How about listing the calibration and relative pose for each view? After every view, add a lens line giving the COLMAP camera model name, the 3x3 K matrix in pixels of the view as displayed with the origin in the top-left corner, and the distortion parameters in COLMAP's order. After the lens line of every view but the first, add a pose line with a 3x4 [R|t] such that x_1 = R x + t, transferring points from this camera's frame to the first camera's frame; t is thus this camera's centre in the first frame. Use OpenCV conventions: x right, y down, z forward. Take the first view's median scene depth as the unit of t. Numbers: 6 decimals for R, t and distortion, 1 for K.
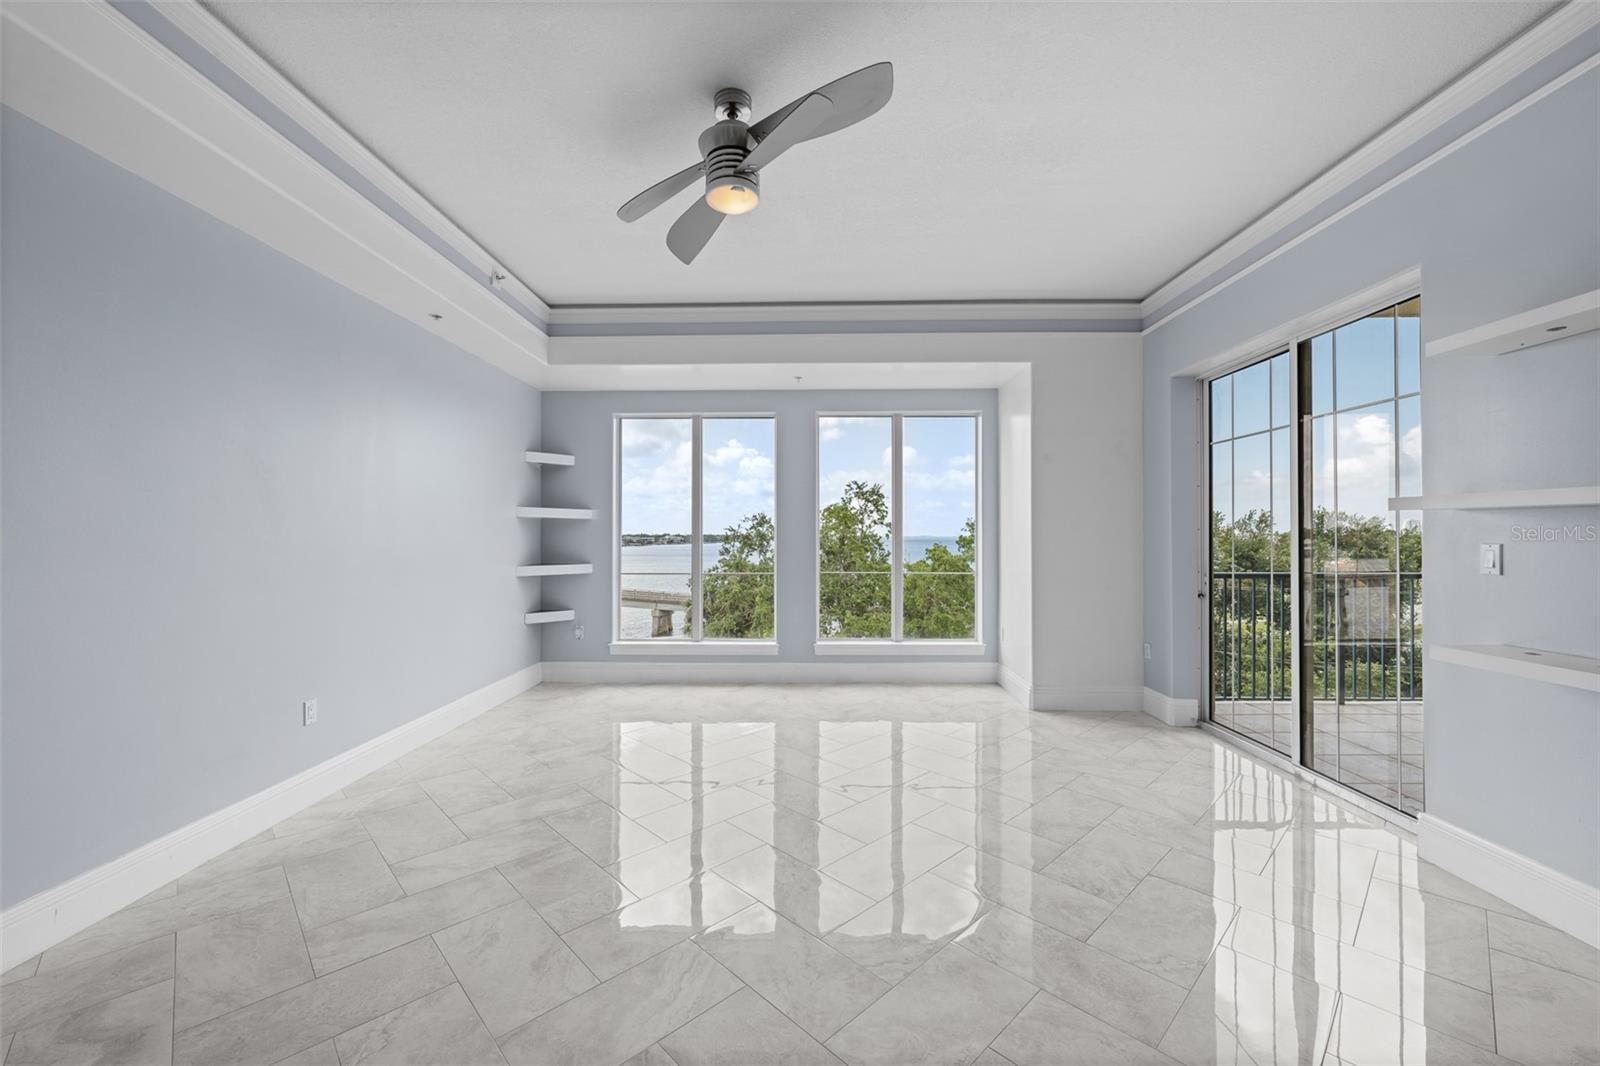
lens RADIAL K [[635.0, 0, 798.8], [0, 635.0, 531.8], [0, 0, 1]] dist [-0.003102, -0.000059]
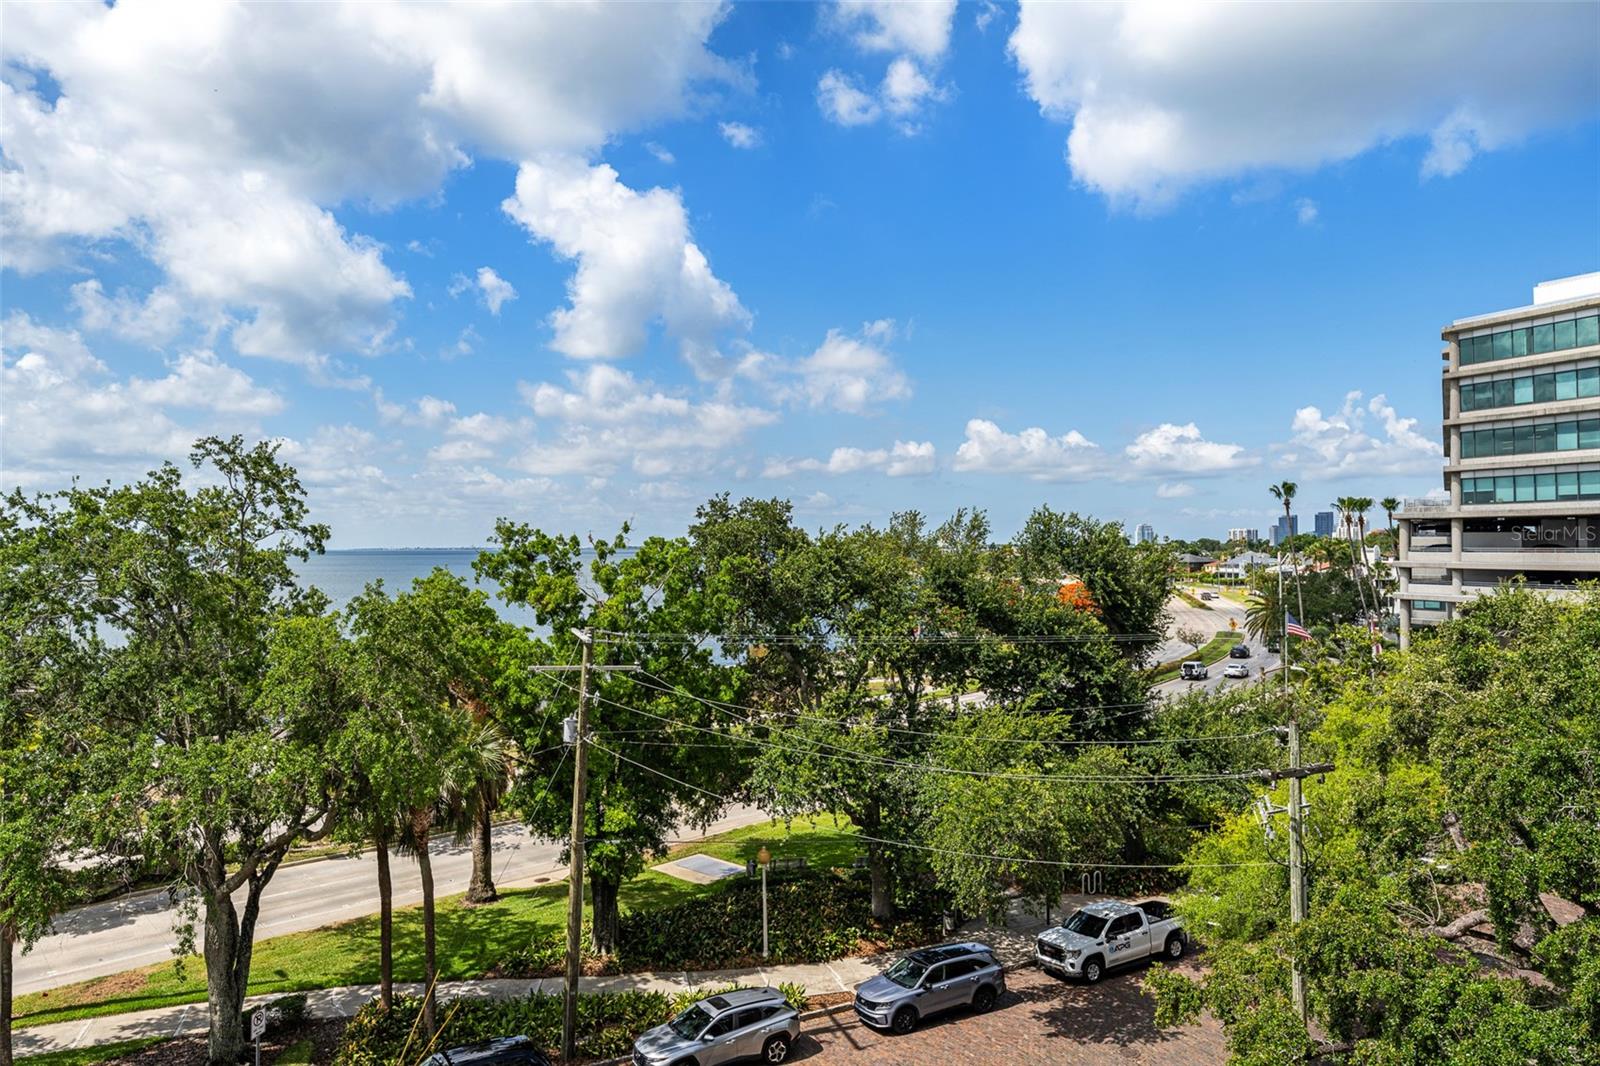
lens RADIAL K [[1058.0, 0, 799.1], [0, 1058.0, 534.1], [0, 0, 1]] dist [-0.001733, 0.002267]
pose [[0.898938, 0.002079, 0.438070, 0.809438], [0.000625, 0.999982, -0.006027, -0.026043], [-0.438075, 0.005692, 0.898920, 0.923059]]
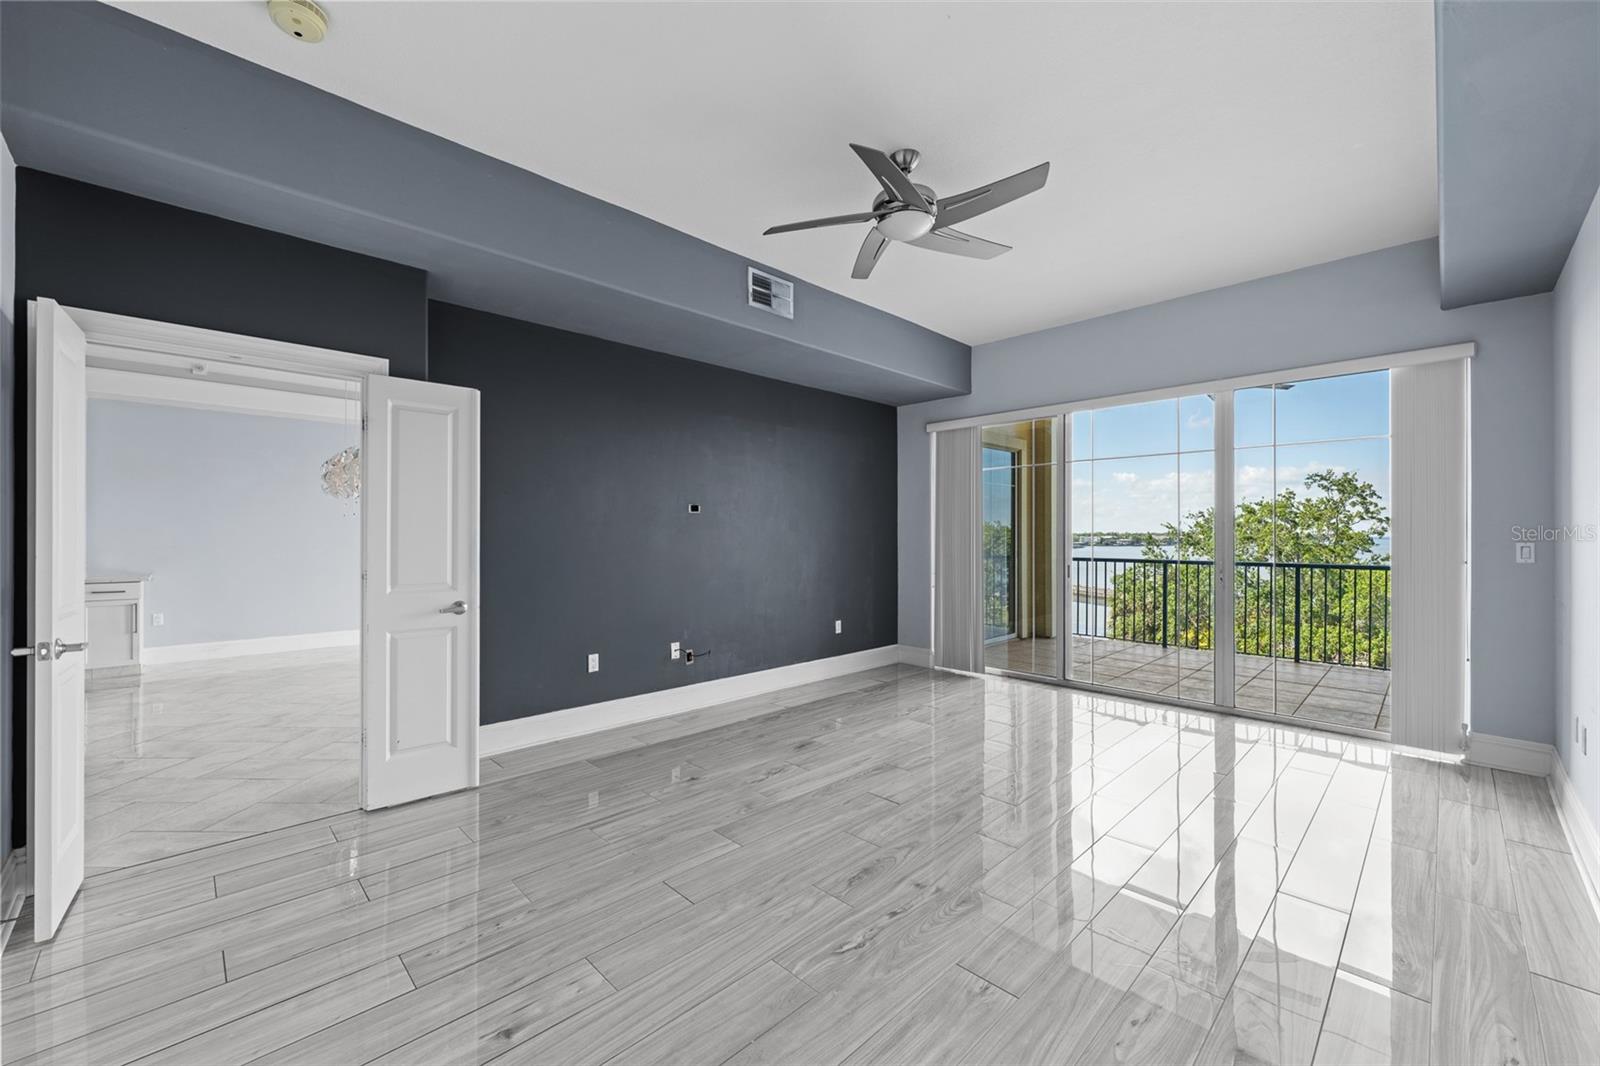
lens RADIAL K [[635.0, 0, 796.1], [0, 635.0, 531.7], [0, 0, 1]] dist [-0.003102, -0.000059]
pose [[0.713061, -0.002973, -0.701095, 1.127203], [0.004472, 0.999990, 0.000308, -0.004150], [0.701087, -0.003355, 0.713067, -0.594855]]
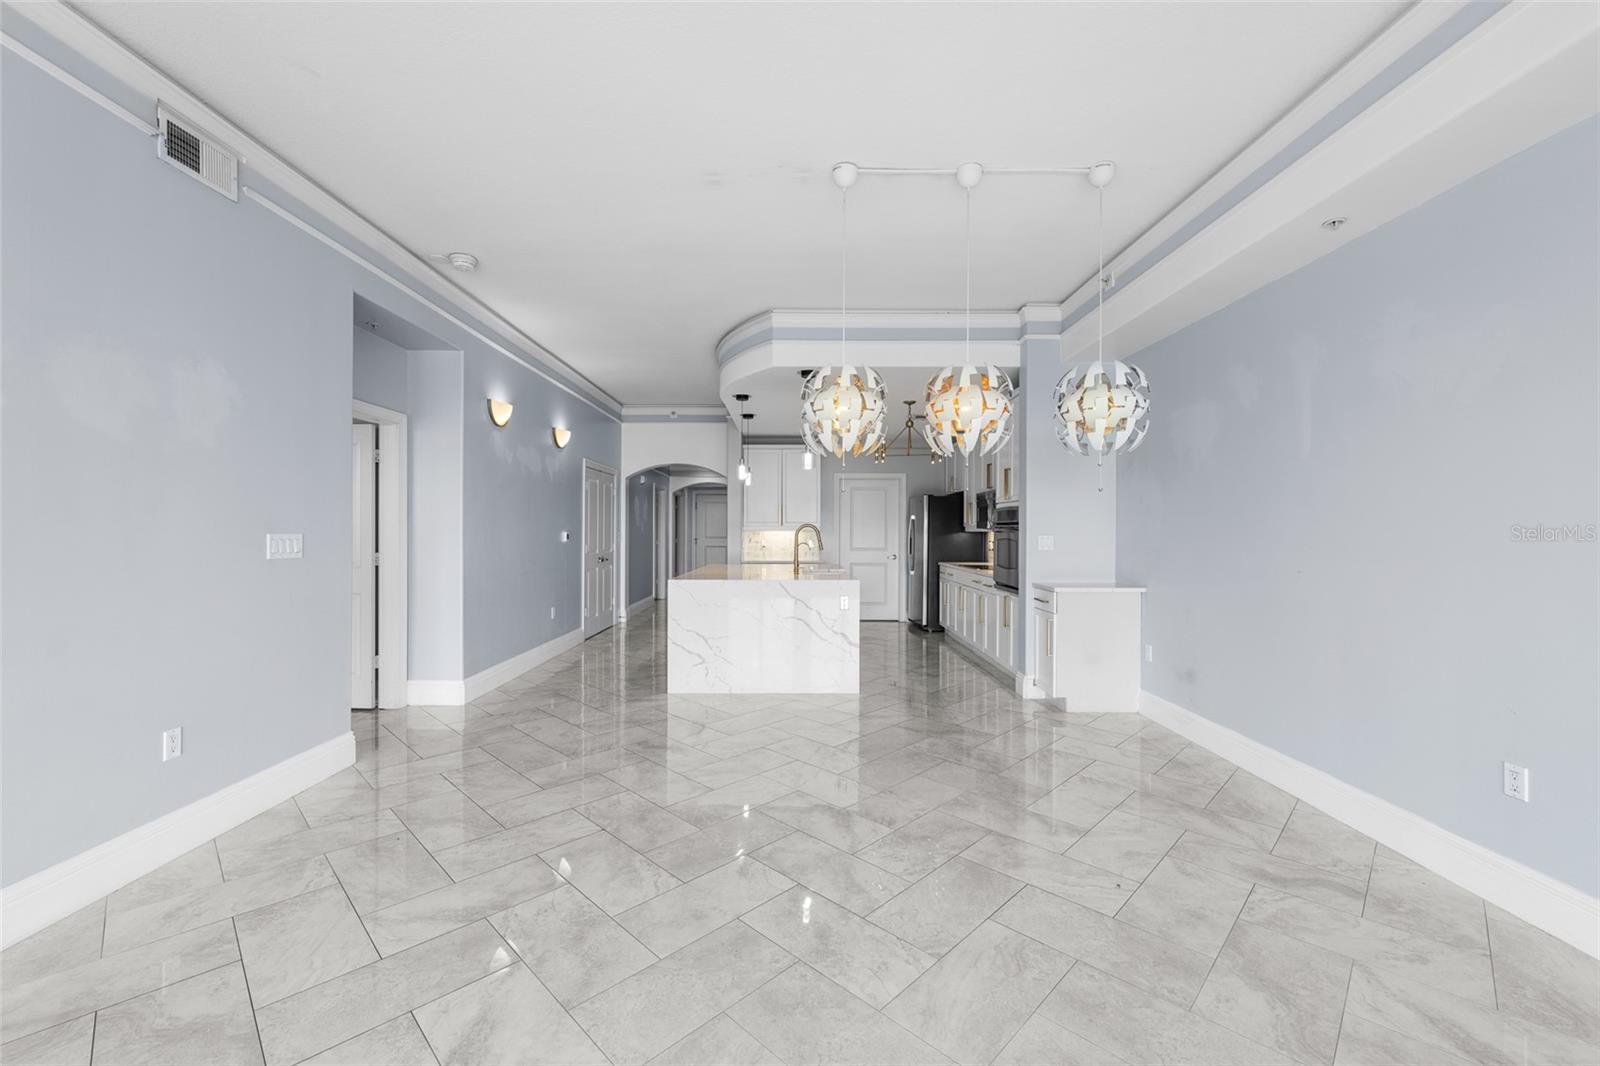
lens RADIAL K [[635.0, 0, 798.9], [0, 635.0, 534.0], [0, 0, 1]] dist [-0.003102, -0.000059]
pose [[-0.999568, -0.002813, -0.029262, 0.013647], [-0.002769, 0.999995, -0.001561, 0.001570], [0.029266, -0.001480, -0.999571, 0.165609]]
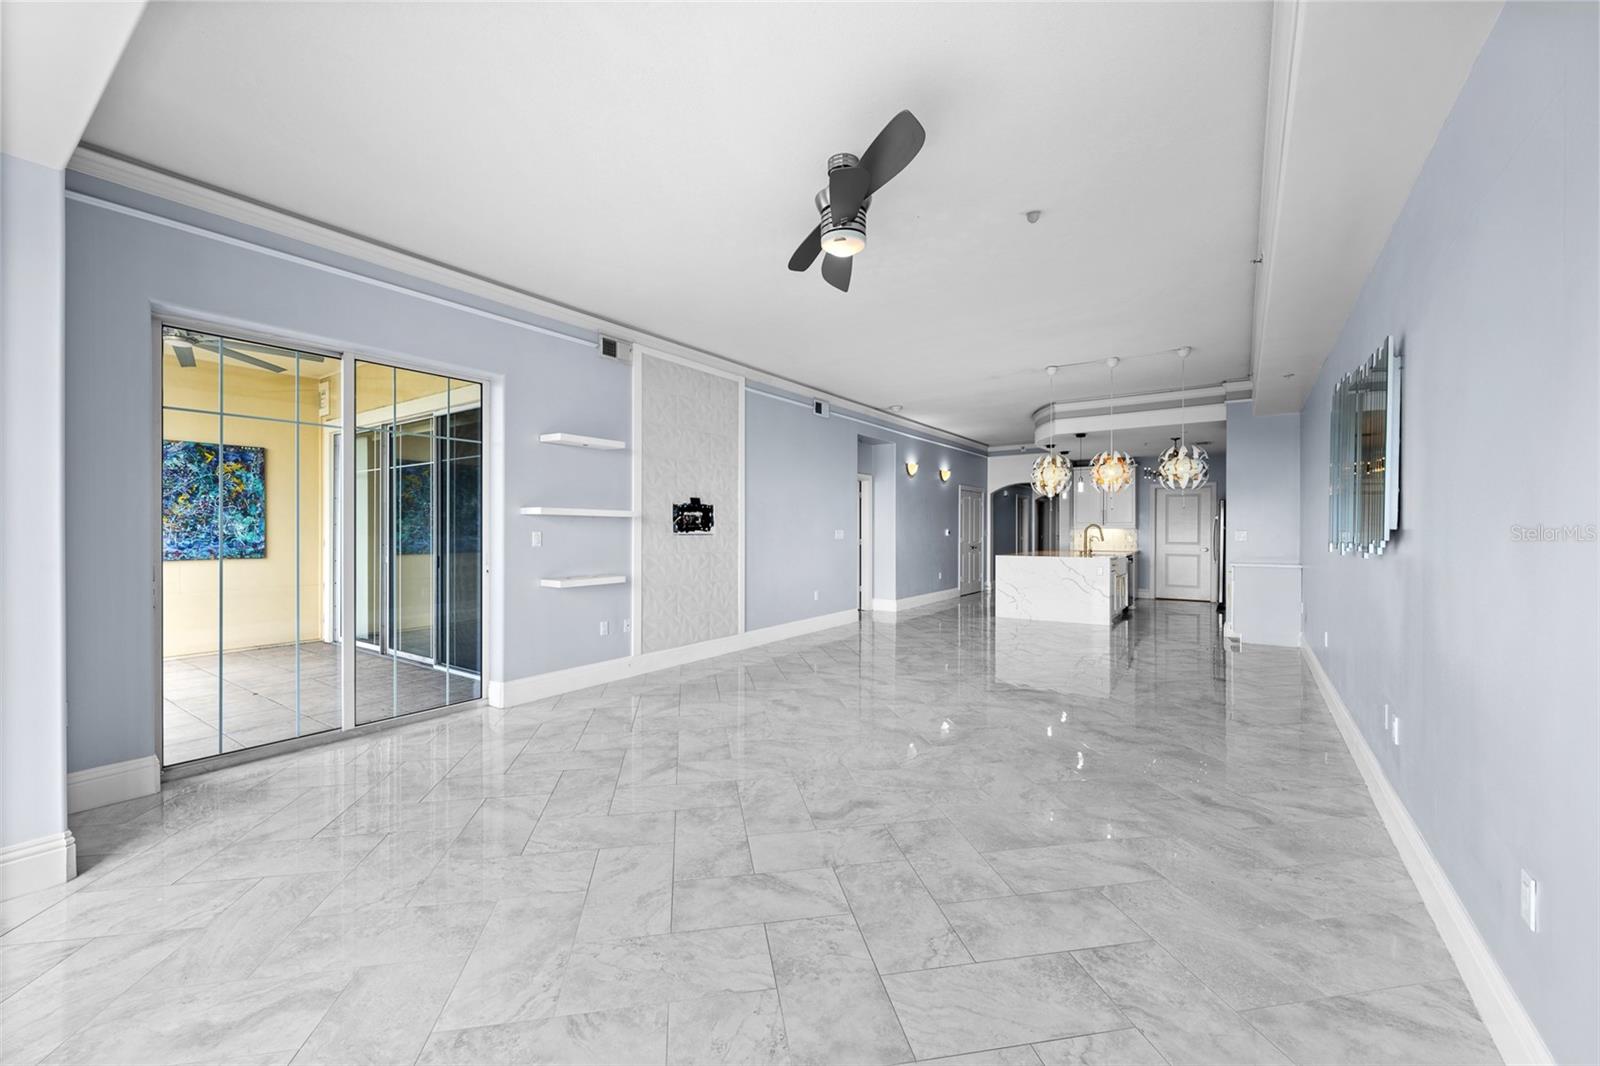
lens RADIAL K [[635.0, 0, 797.5], [0, 635.0, 529.3], [0, 0, 1]] dist [-0.003102, -0.000059]
pose [[-0.831200, 0.000044, 0.555973, -0.310468], [-0.003561, 0.999979, -0.005403, 0.007846], [-0.555962, -0.006471, -0.831183, 0.914501]]
